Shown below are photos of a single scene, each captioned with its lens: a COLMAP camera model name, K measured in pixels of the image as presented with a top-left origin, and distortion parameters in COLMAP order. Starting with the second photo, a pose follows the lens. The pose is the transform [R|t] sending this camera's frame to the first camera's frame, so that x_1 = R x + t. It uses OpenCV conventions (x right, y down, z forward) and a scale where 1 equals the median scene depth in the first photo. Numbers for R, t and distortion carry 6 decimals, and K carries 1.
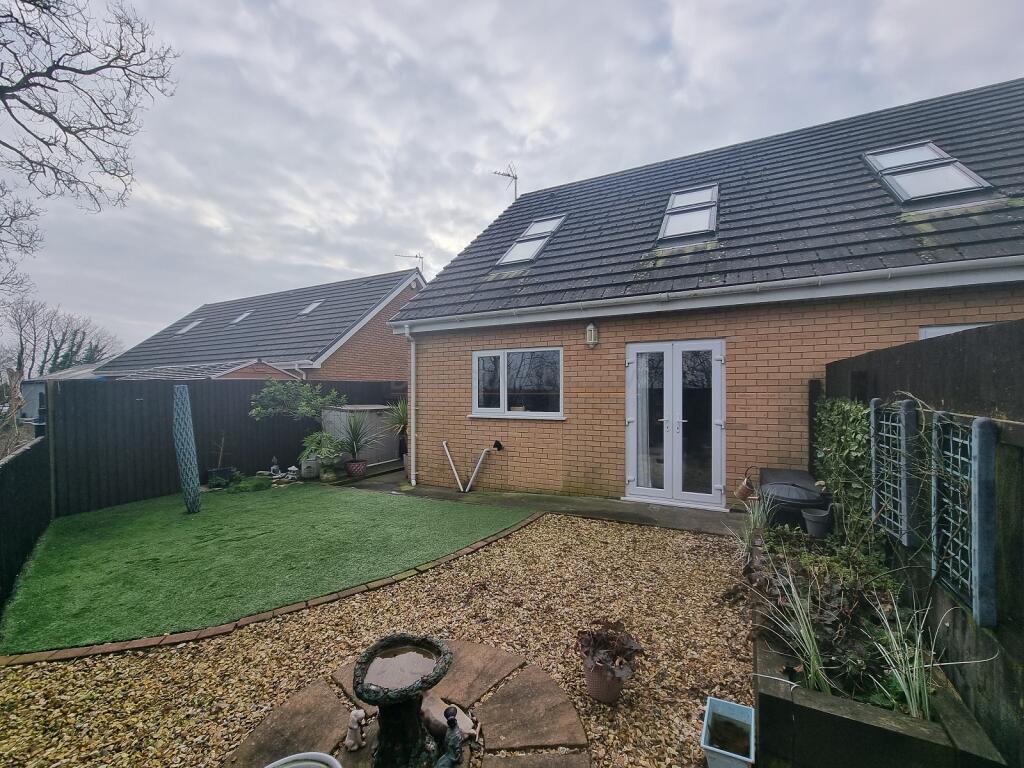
lens RADIAL K [[415.4, 0, 512.0], [0, 415.4, 390.5], [0, 0, 1]] dist [-0.000419, 0.000009]
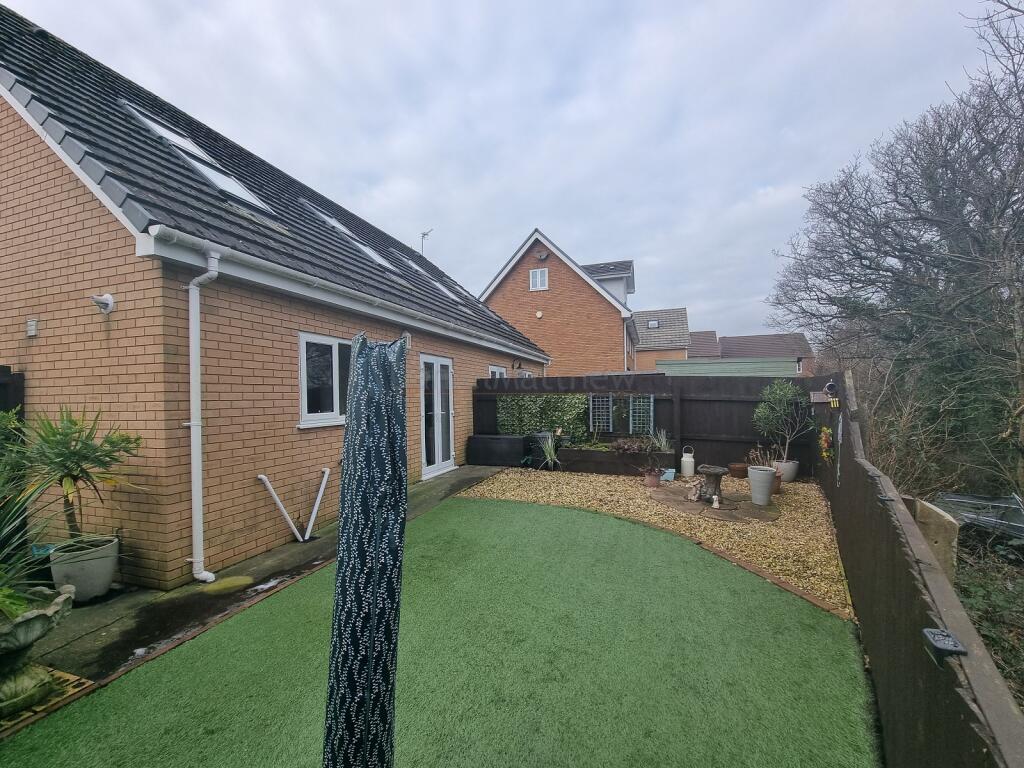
lens RADIAL K [[415.4, 0, 510.4], [0, 415.4, 387.6], [0, 0, 1]] dist [-0.000419, 0.000009]
pose [[-0.144960, 0.020873, 0.989217, -0.831903], [0.010533, 0.999753, -0.019551, 0.014643], [-0.989382, 0.007586, -0.145144, 0.771233]]
